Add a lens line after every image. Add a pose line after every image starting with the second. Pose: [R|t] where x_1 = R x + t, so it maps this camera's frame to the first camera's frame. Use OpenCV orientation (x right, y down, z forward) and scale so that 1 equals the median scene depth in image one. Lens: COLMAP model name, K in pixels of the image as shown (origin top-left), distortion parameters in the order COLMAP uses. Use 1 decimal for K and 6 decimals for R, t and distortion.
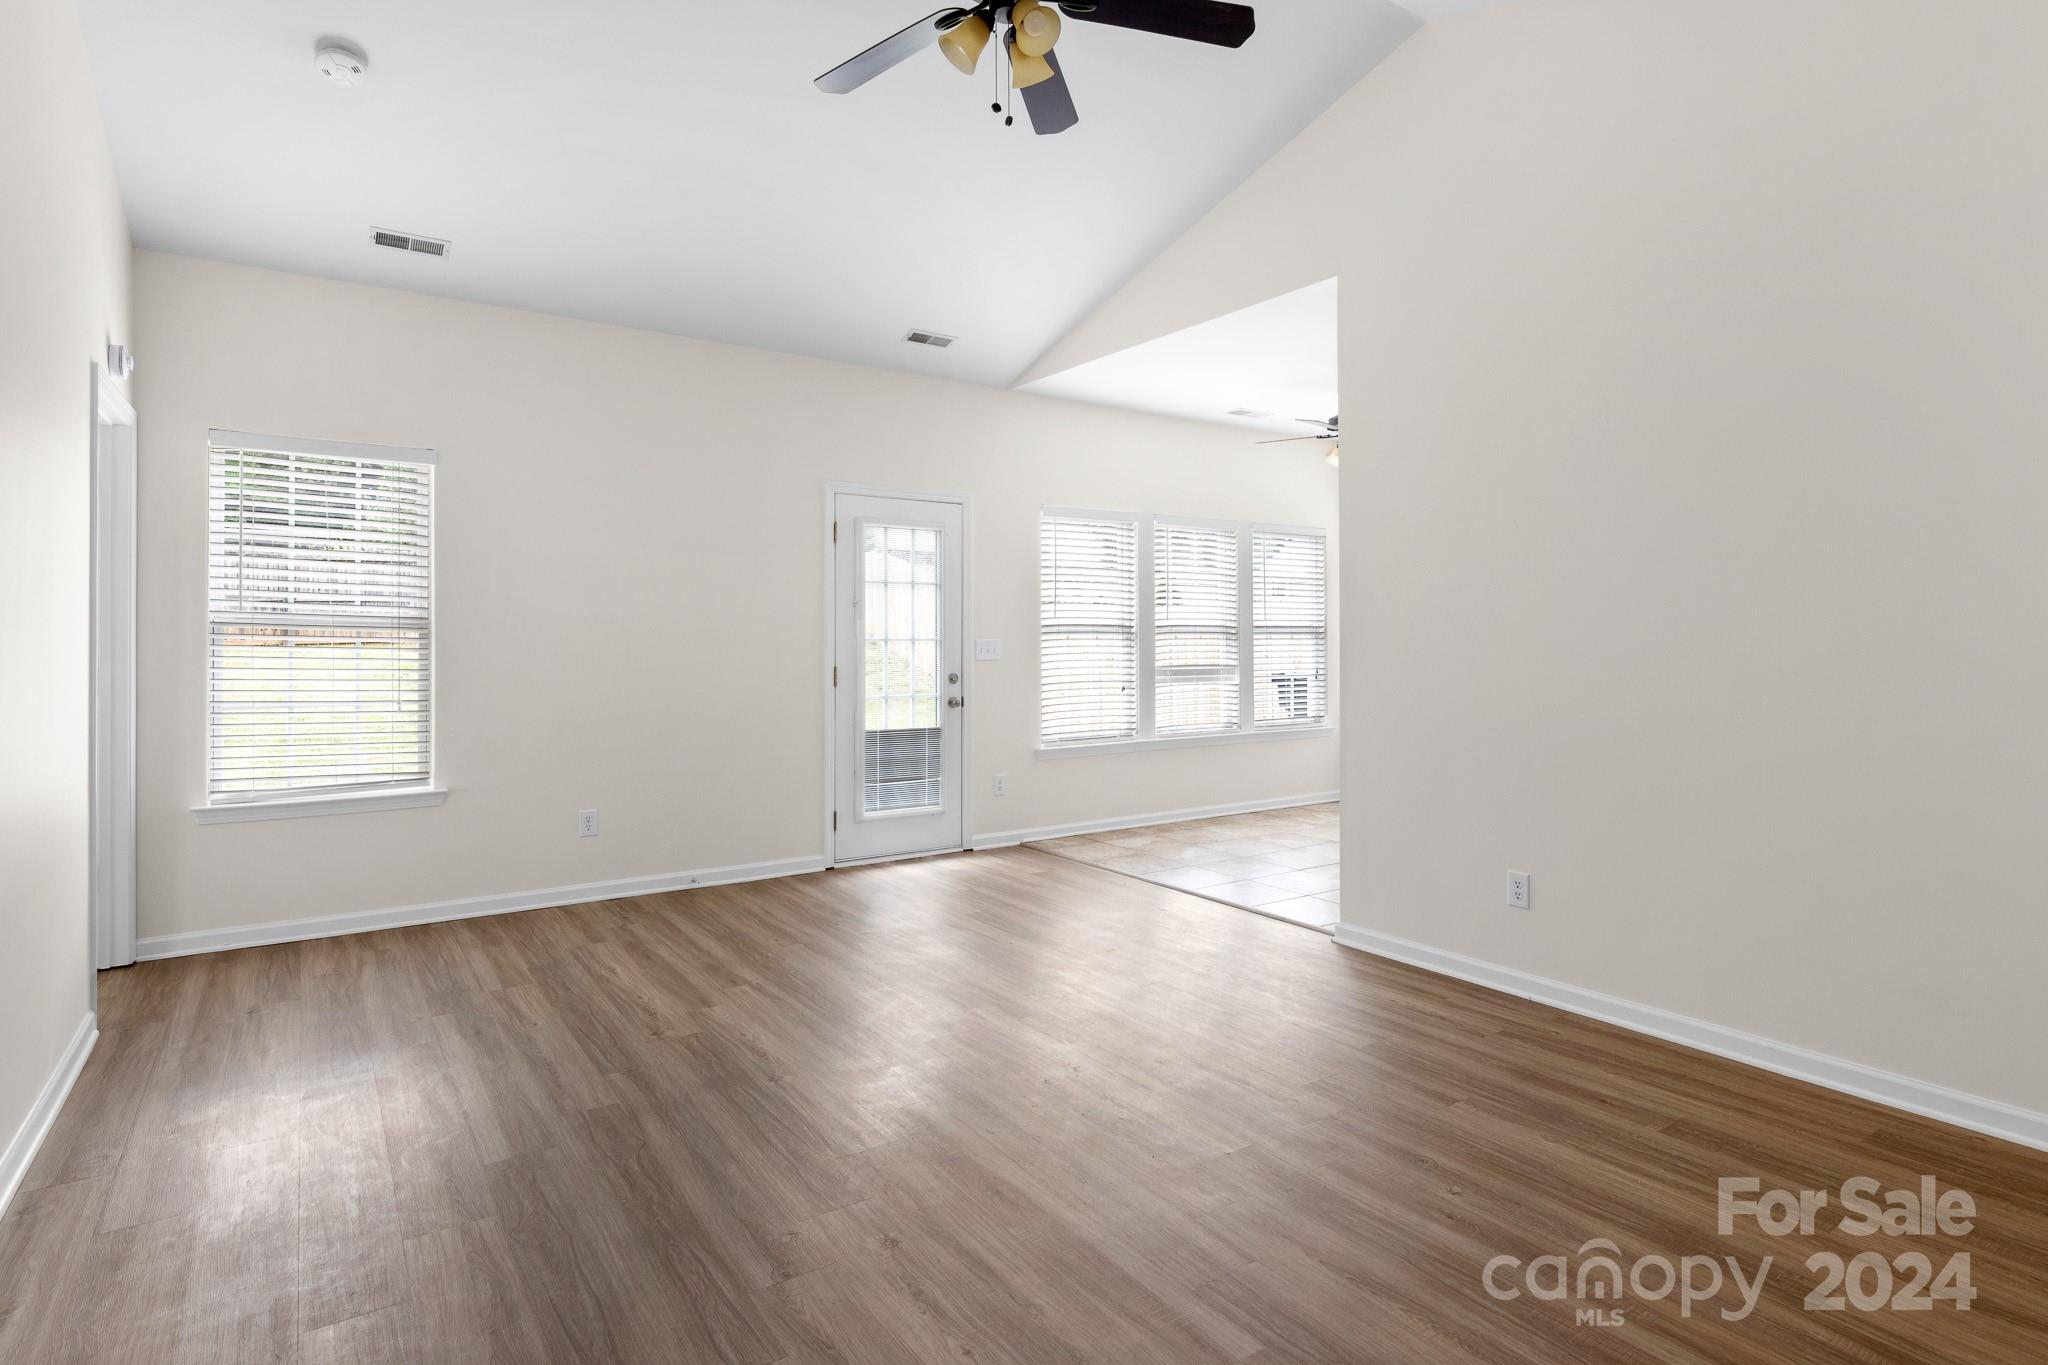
lens RADIAL K [[1054.7, 0, 1042.7], [0, 1054.7, 678.7], [0, 0, 1]] dist [-0.005761, 0.003220]
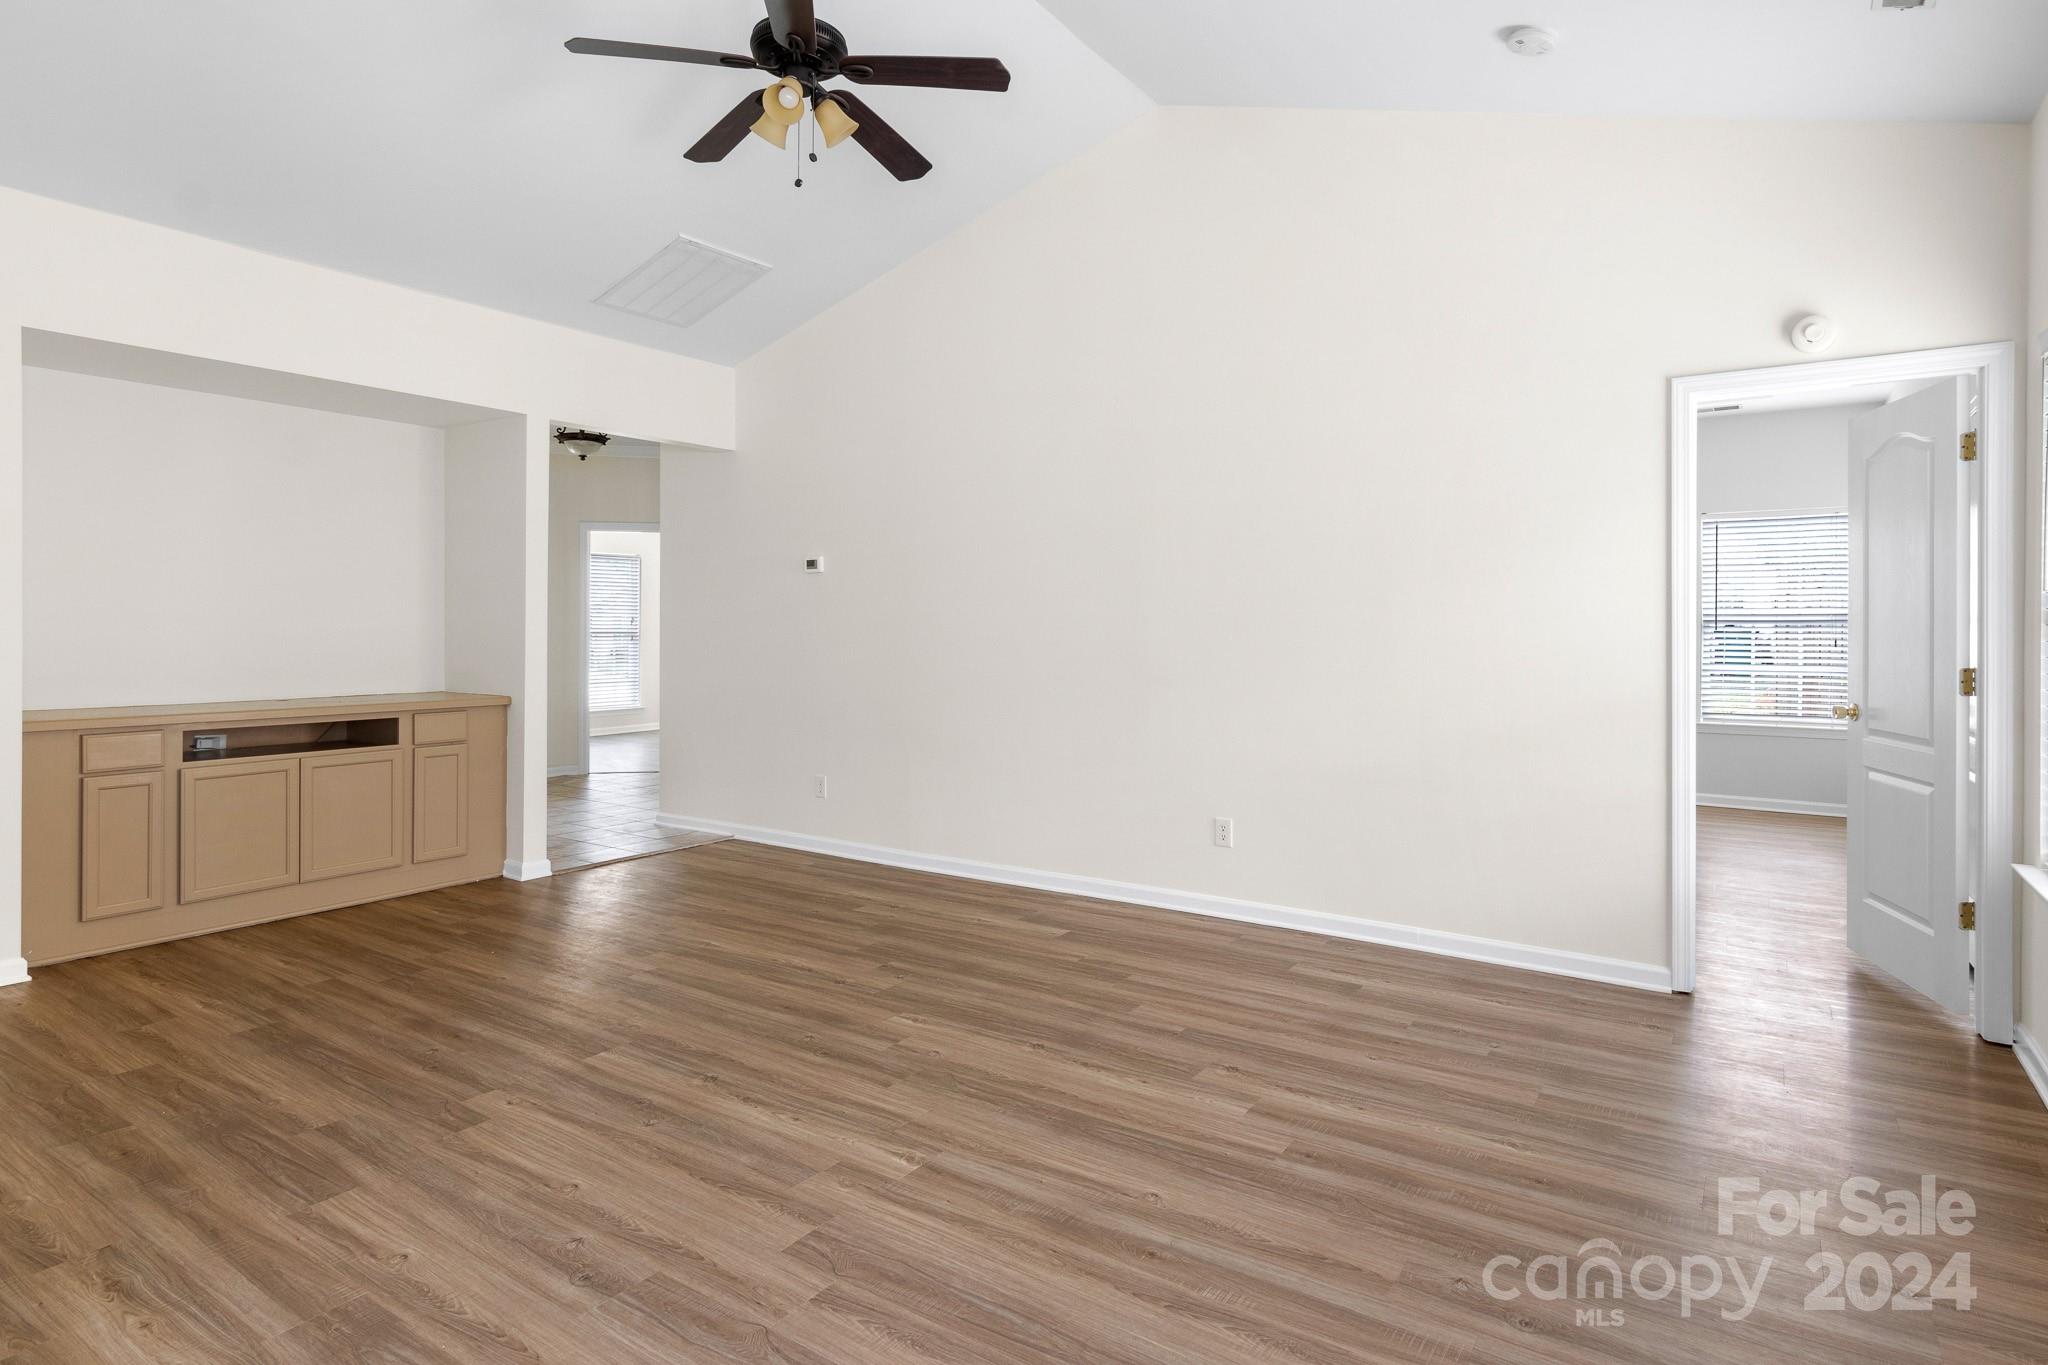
lens RADIAL K [[1096.9, 0, 1011.6], [0, 1096.9, 643.1], [0, 0, 1]] dist [0.000371, 0.000862]
pose [[-0.942105, 0.004493, -0.335287, 0.104509], [-0.014196, 0.998479, 0.053269, -0.061664], [0.335016, 0.054945, -0.940609, 1.544374]]
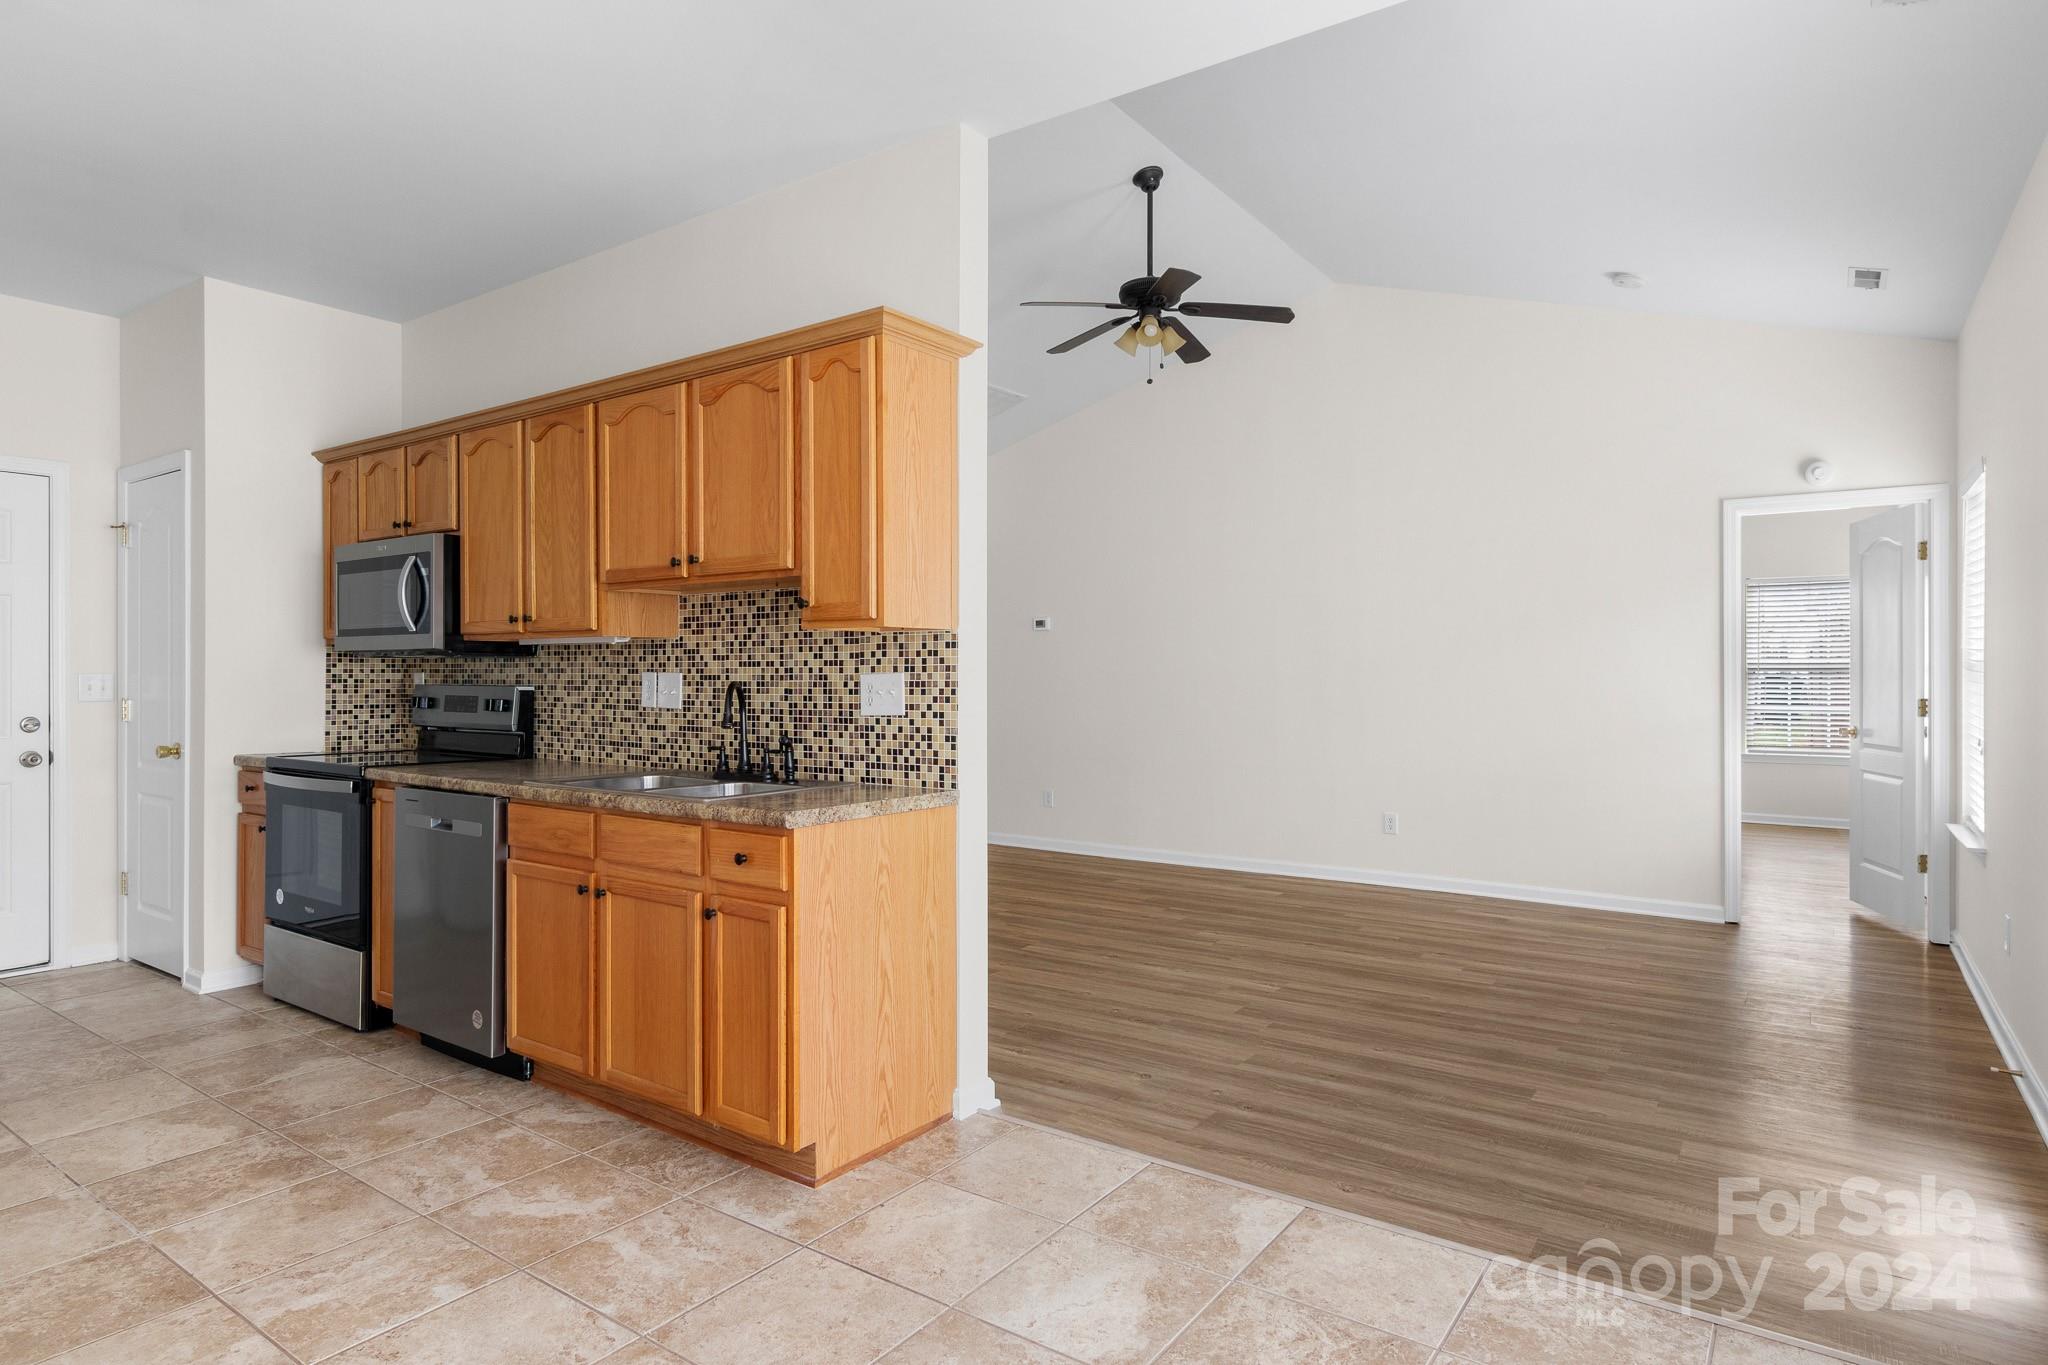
lens RADIAL K [[1127.7, 0, 1013.3], [0, 1127.7, 689.6], [0, 0, 1]] dist [-0.006135, -0.000613]
pose [[-0.947613, 0.003063, -0.319407, 0.563043], [-0.013448, 0.998685, 0.049475, -0.068515], [0.319139, 0.051178, -0.946325, 1.909029]]
